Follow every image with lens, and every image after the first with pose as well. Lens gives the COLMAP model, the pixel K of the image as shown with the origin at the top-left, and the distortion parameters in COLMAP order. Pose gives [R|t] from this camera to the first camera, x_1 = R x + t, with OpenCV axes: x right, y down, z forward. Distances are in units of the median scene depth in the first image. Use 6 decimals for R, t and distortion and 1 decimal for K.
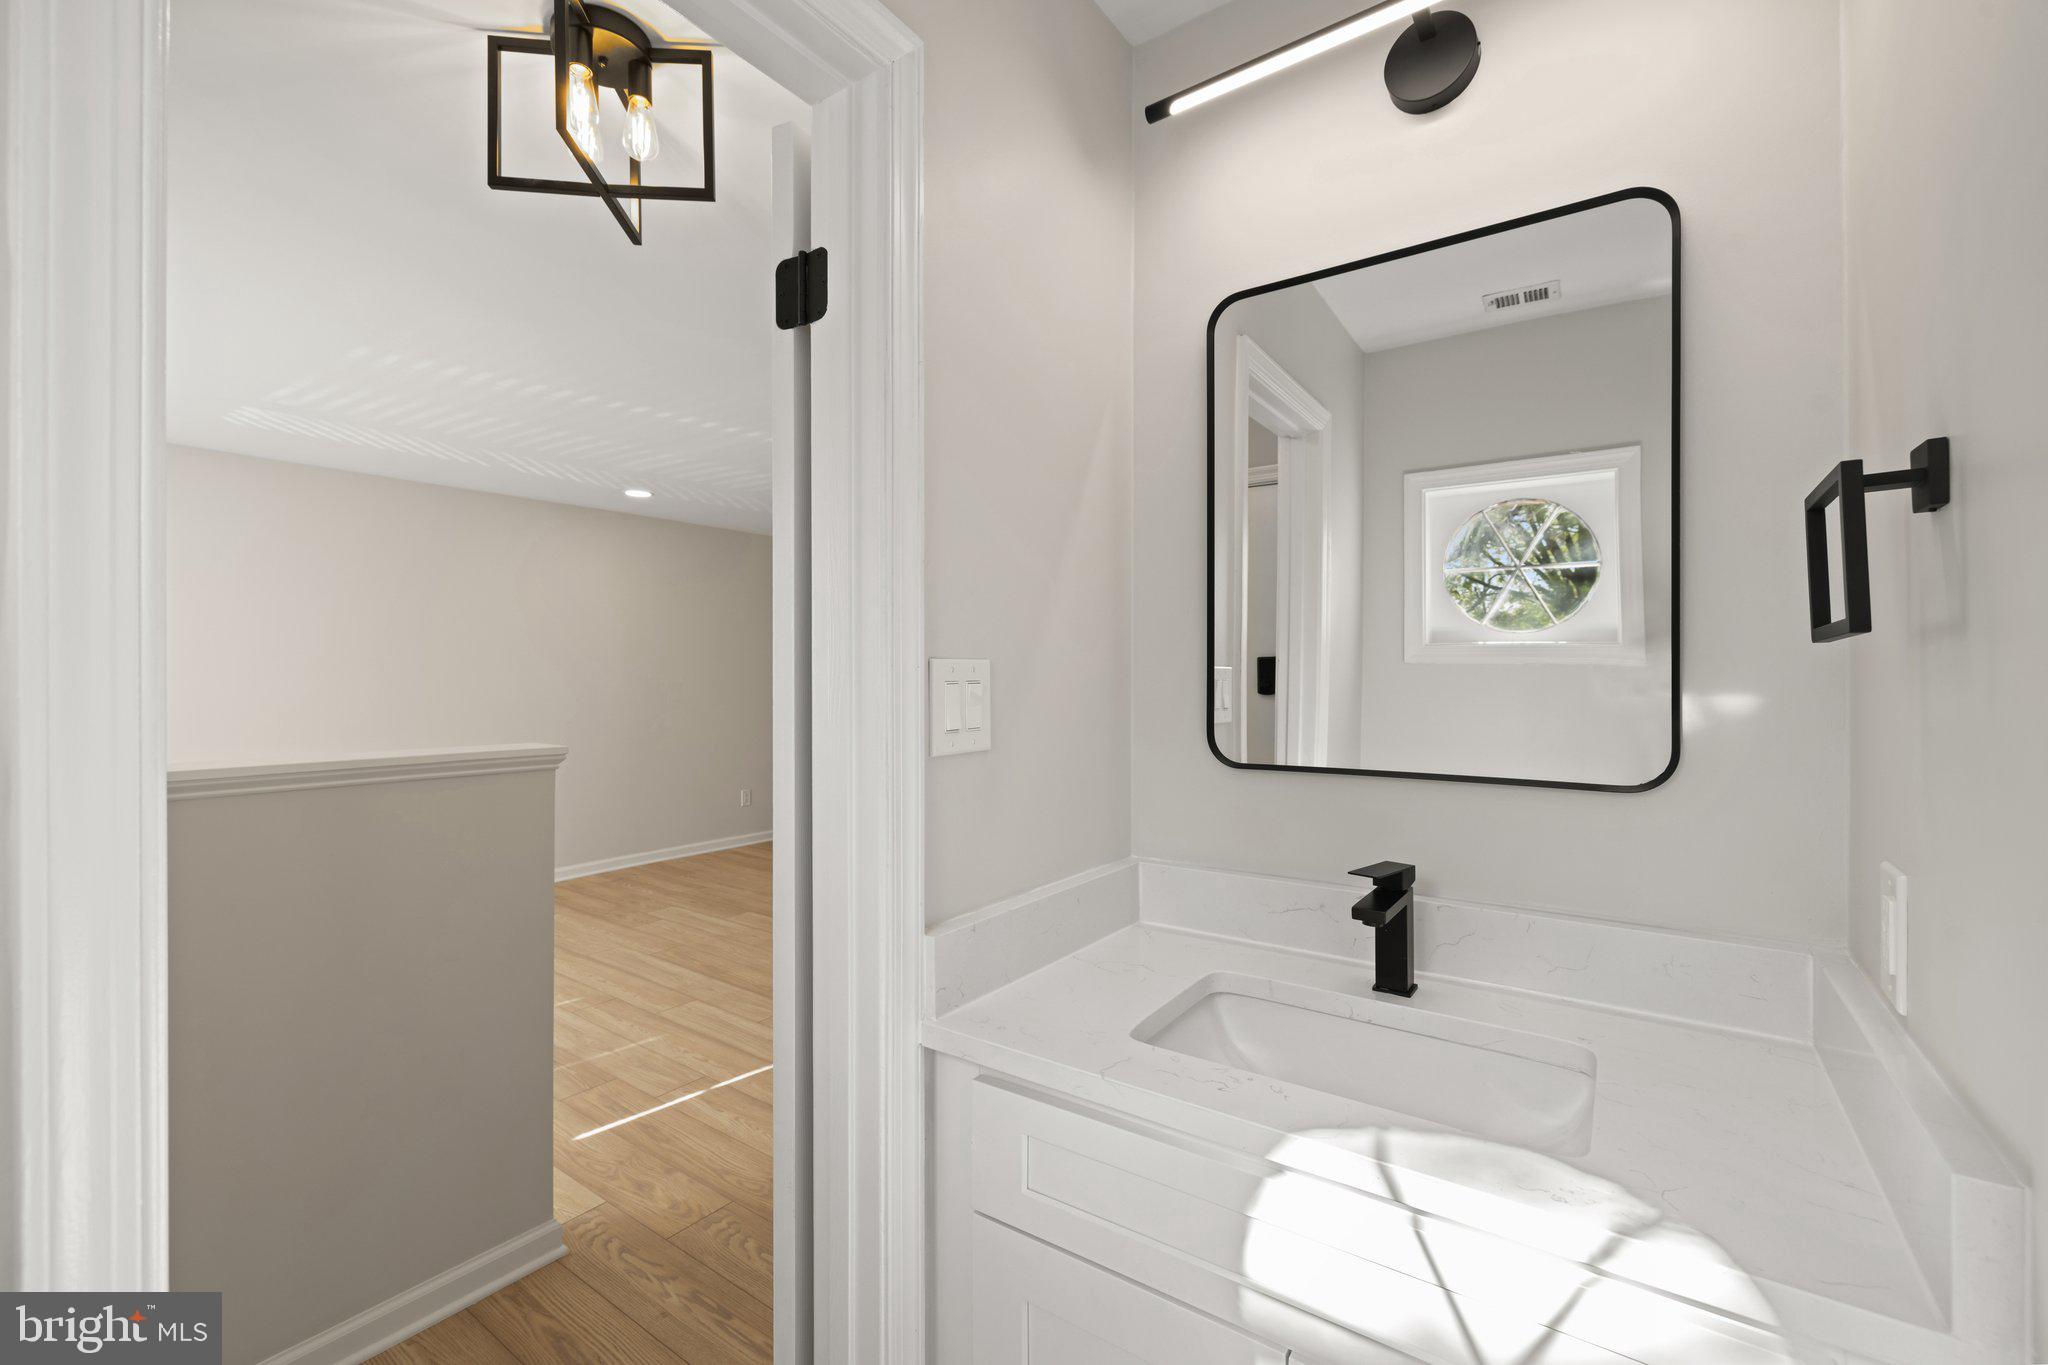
lens RADIAL K [[855.9, 0, 1020.5], [0, 855.9, 673.4], [0, 0, 1]] dist [-0.001164, 0.000000]
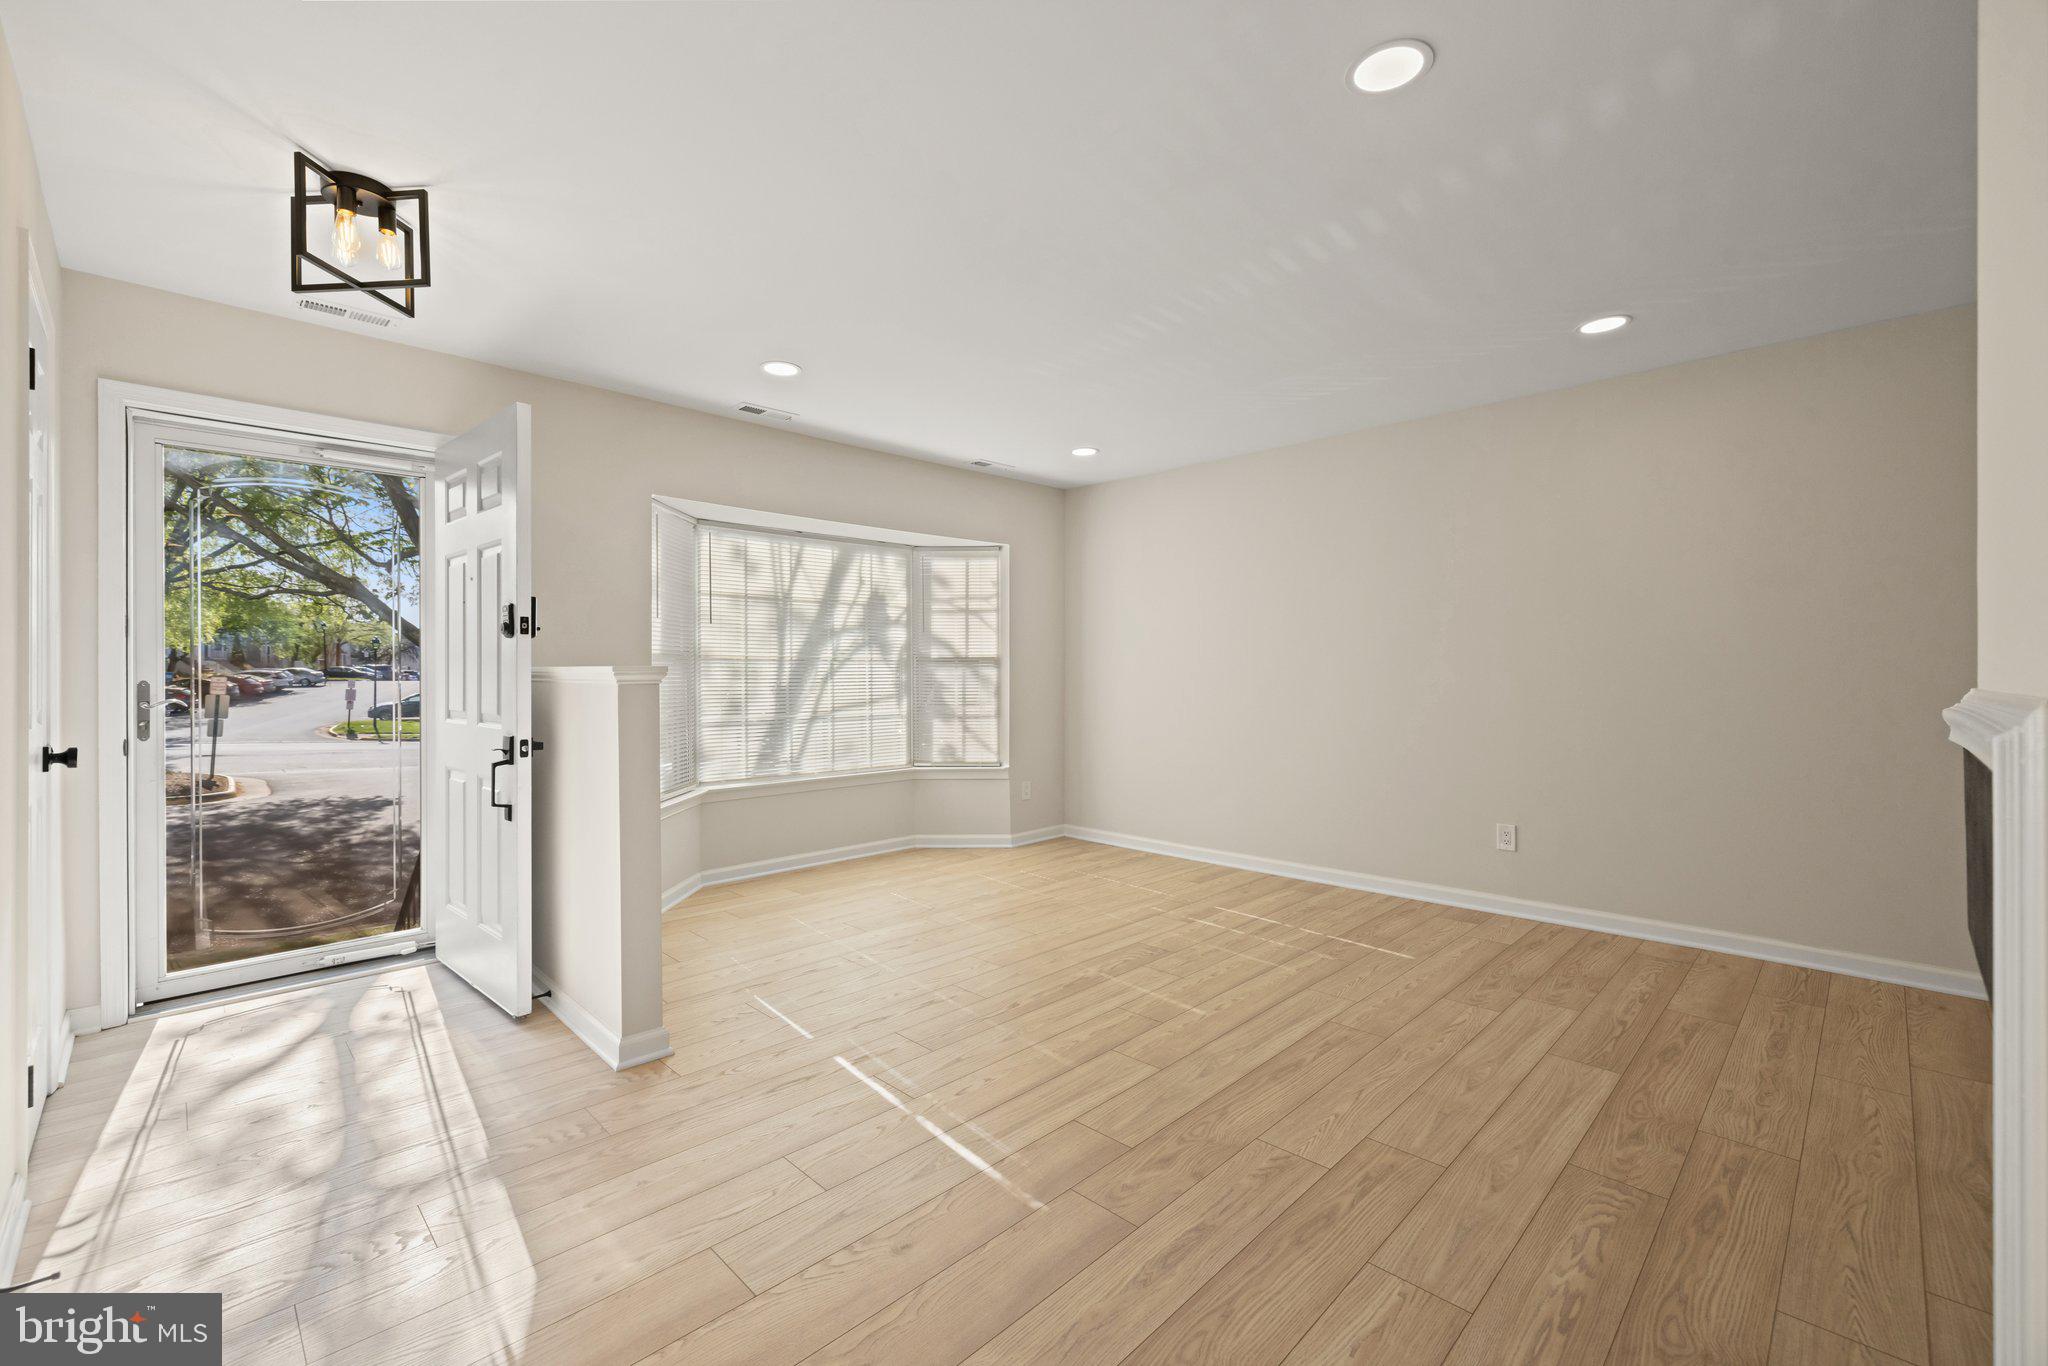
lens RADIAL K [[855.9, 0, 1020.5], [0, 855.9, 673.9], [0, 0, 1]] dist [-0.001164, 0.000000]
pose [[-0.180970, 0.005736, -0.983472, 0.309436], [0.011834, 0.999923, 0.003655, 0.040654], [0.983417, -0.010977, -0.181024, 0.911726]]
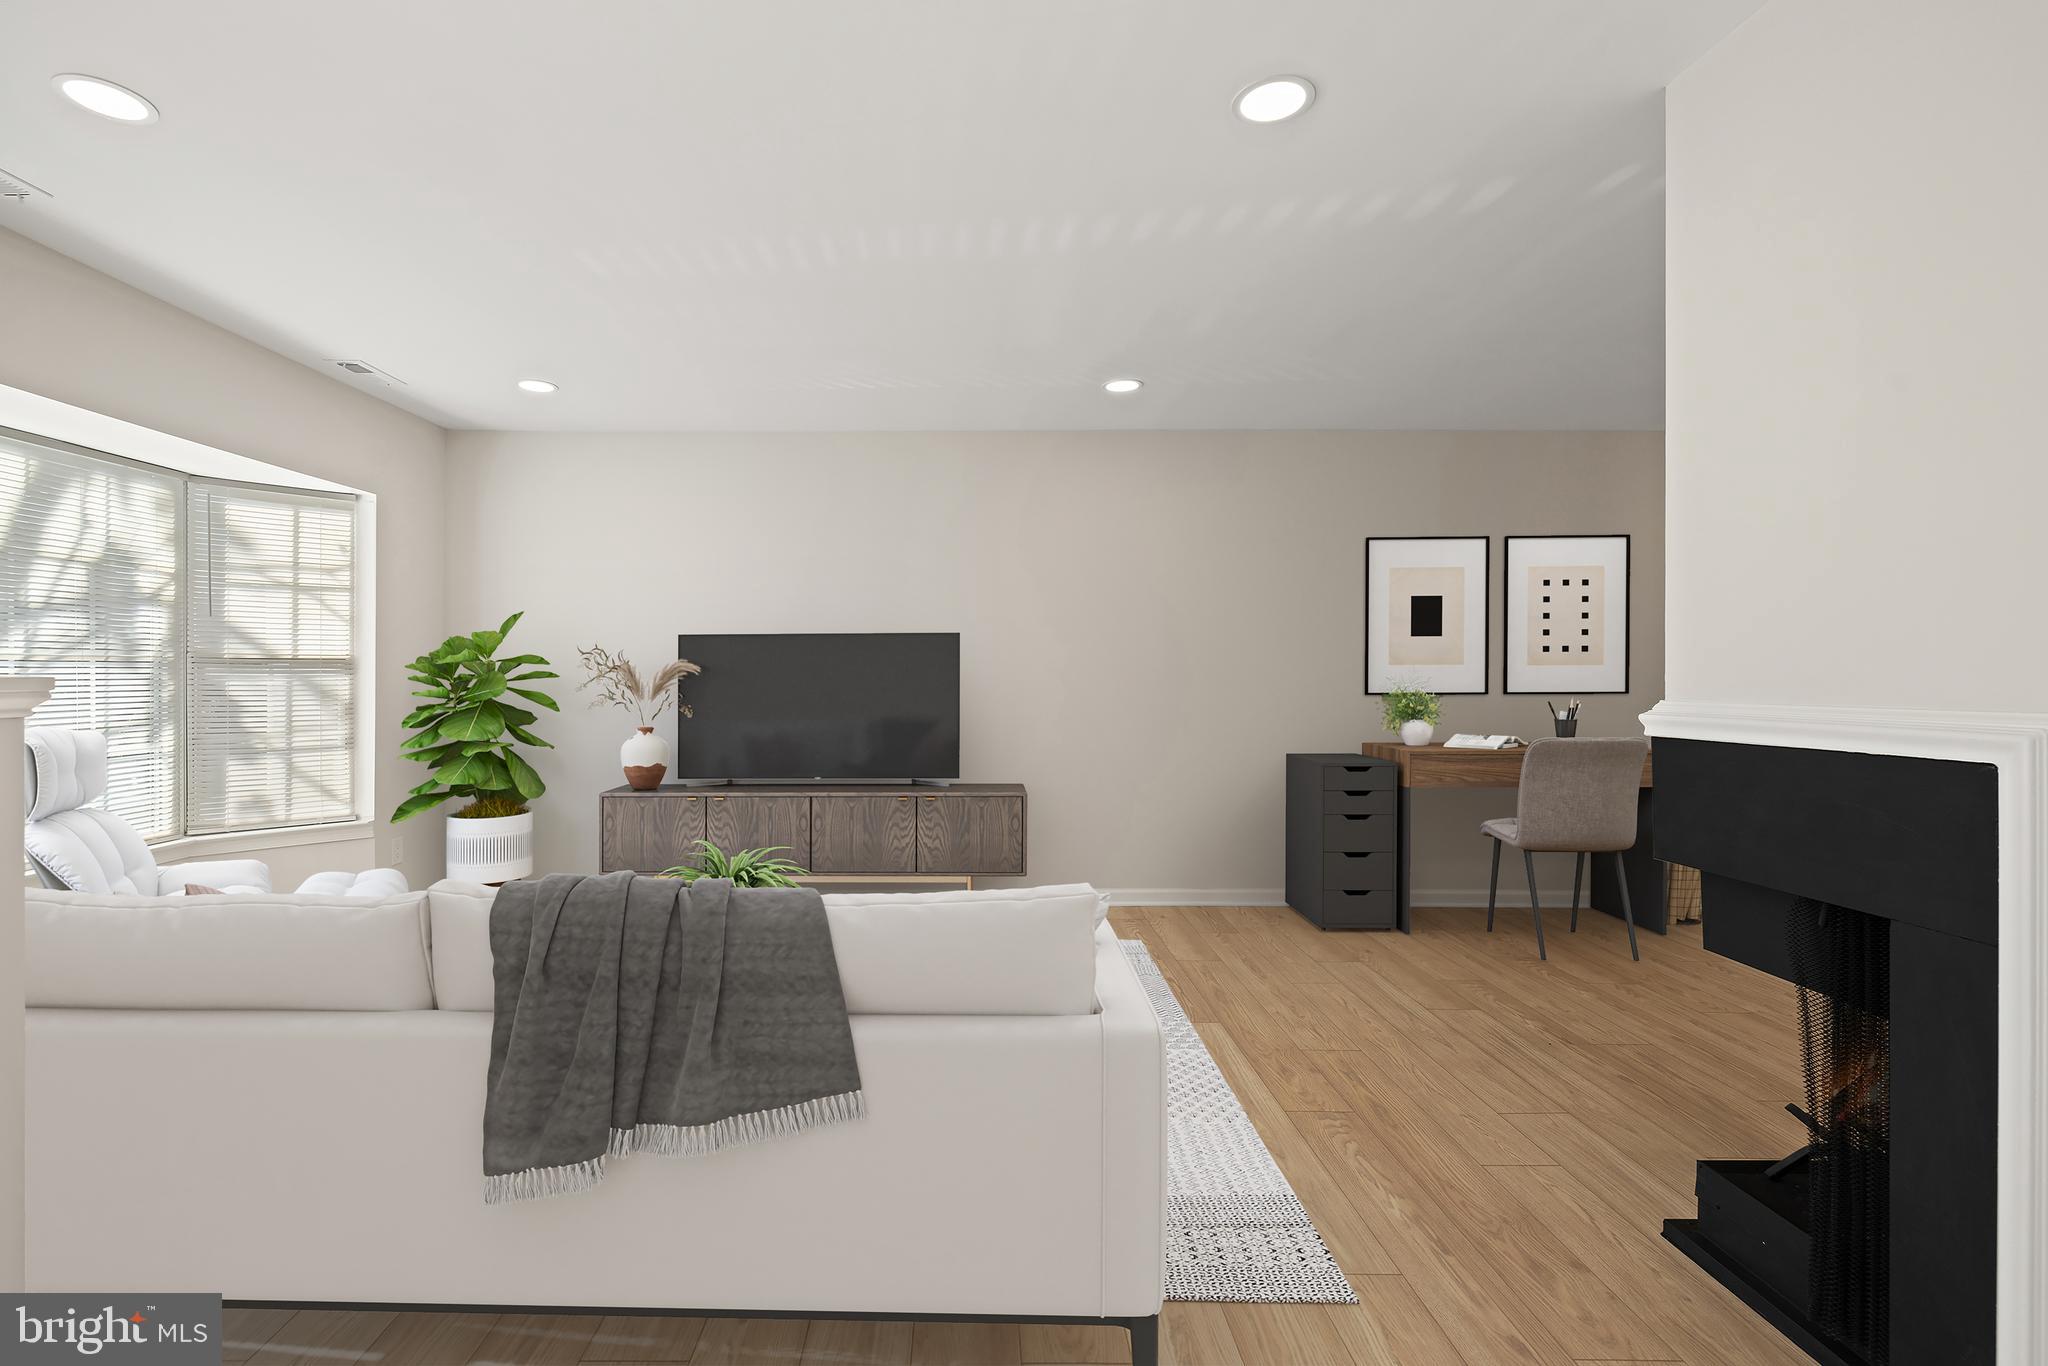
lens RADIAL K [[903.3, 0, 963.8], [0, 903.3, 674.7], [0, 0, 1]] dist [0.002406, 0.000316]
pose [[0.567291, 0.002622, -0.823513, 0.135709], [0.006273, 0.999952, 0.007504, 0.031333], [0.823493, -0.009423, 0.567248, 0.601622]]
